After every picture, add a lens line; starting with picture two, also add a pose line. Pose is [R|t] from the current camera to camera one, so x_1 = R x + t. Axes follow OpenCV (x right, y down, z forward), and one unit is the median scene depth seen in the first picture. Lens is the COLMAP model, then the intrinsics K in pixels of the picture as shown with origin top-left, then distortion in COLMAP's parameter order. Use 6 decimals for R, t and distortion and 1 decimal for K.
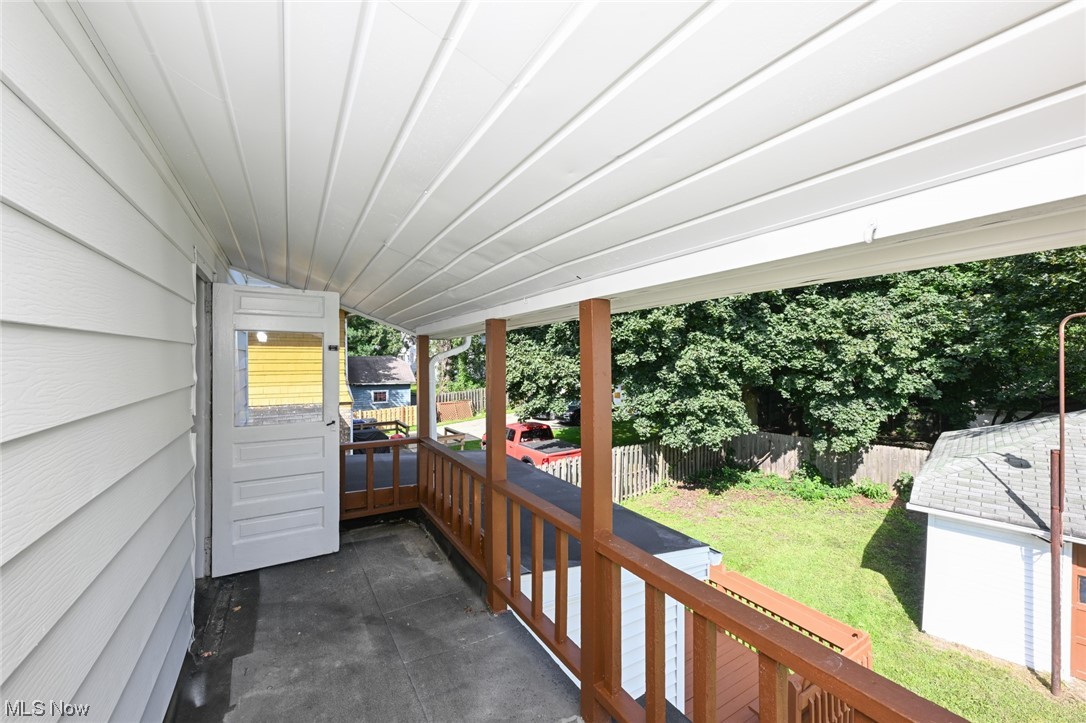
lens RADIAL K [[428.1, 0, 543.0], [0, 428.1, 361.5], [0, 0, 1]] dist [-0.001118, -0.000081]
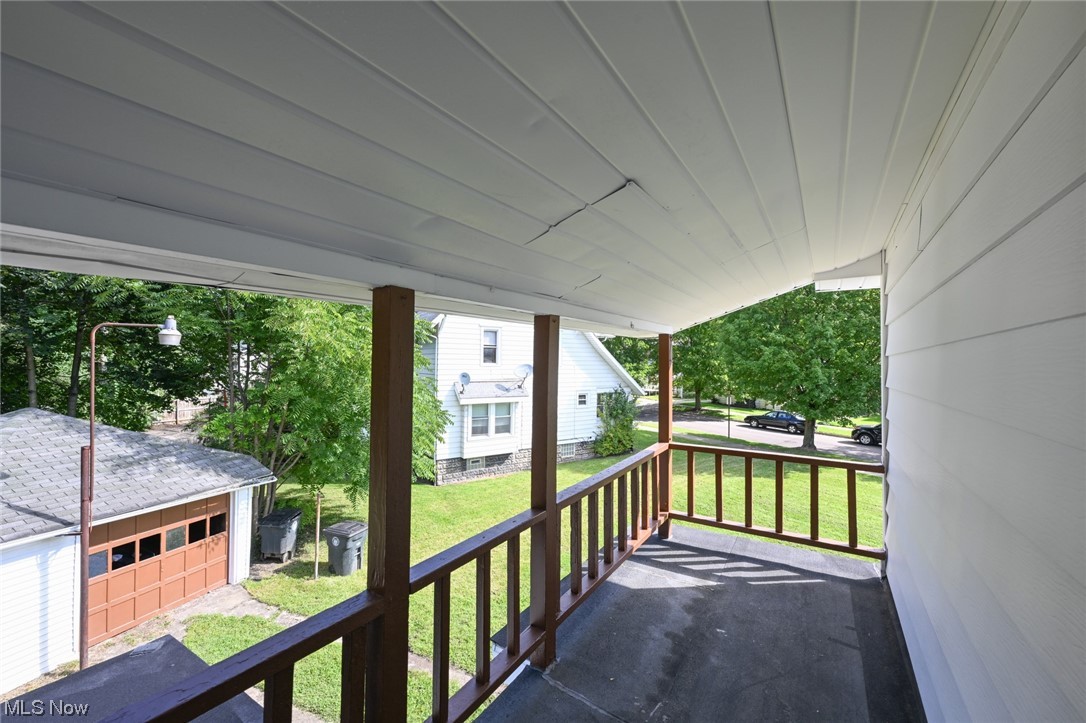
lens RADIAL K [[428.1, 0, 543.0], [0, 428.1, 361.5], [0, 0, 1]] dist [-0.001118, -0.000081]
pose [[-0.430800, 0.008240, 0.902410, -0.271638], [-0.005467, 0.999916, -0.011740, -0.002674], [-0.902431, -0.009991, -0.430719, 0.407091]]
